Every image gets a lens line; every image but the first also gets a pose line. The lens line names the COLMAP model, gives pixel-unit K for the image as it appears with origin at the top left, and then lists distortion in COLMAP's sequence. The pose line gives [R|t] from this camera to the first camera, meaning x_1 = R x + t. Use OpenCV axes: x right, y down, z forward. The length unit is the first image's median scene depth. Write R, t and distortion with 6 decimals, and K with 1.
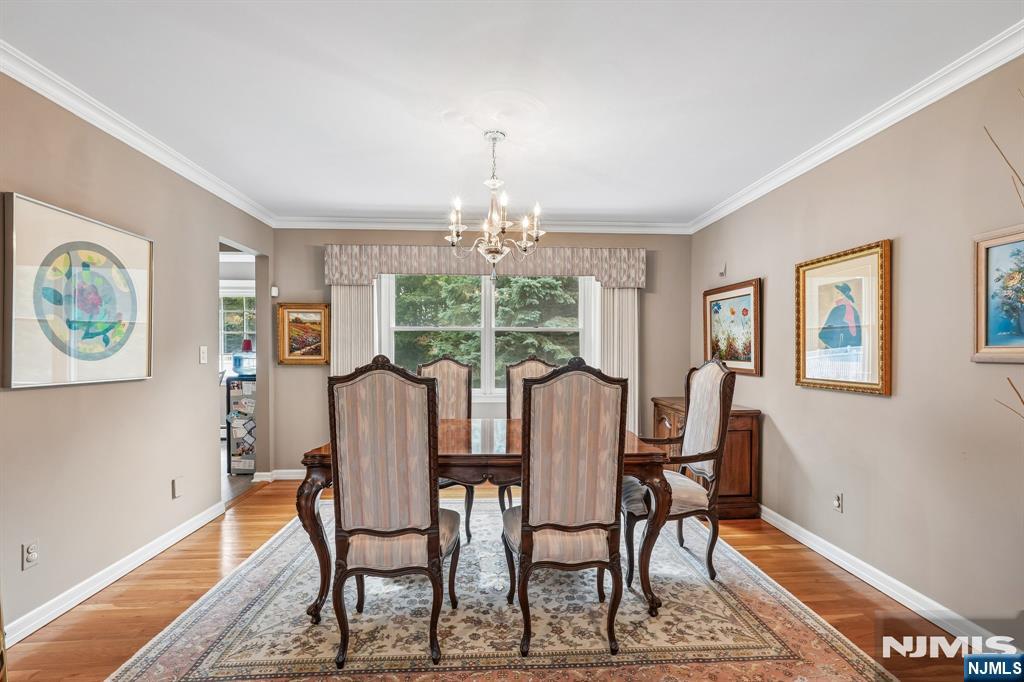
lens RADIAL K [[459.0, 0, 514.9], [0, 459.0, 349.6], [0, 0, 1]] dist [-0.000898, 0.000829]
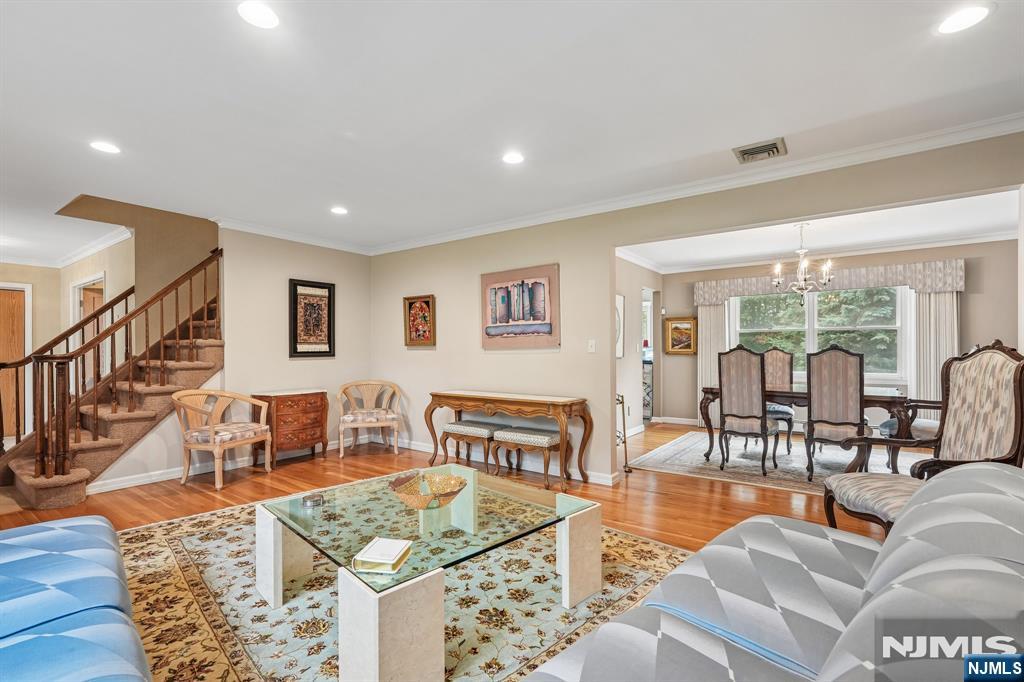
lens RADIAL K [[459.0, 0, 516.9], [0, 459.0, 351.3], [0, 0, 1]] dist [-0.000898, 0.000829]
pose [[0.771660, -0.003075, -0.636028, 0.148954], [0.004861, 0.999988, 0.001063, 0.017448], [0.636017, -0.003912, 0.771665, -0.701680]]
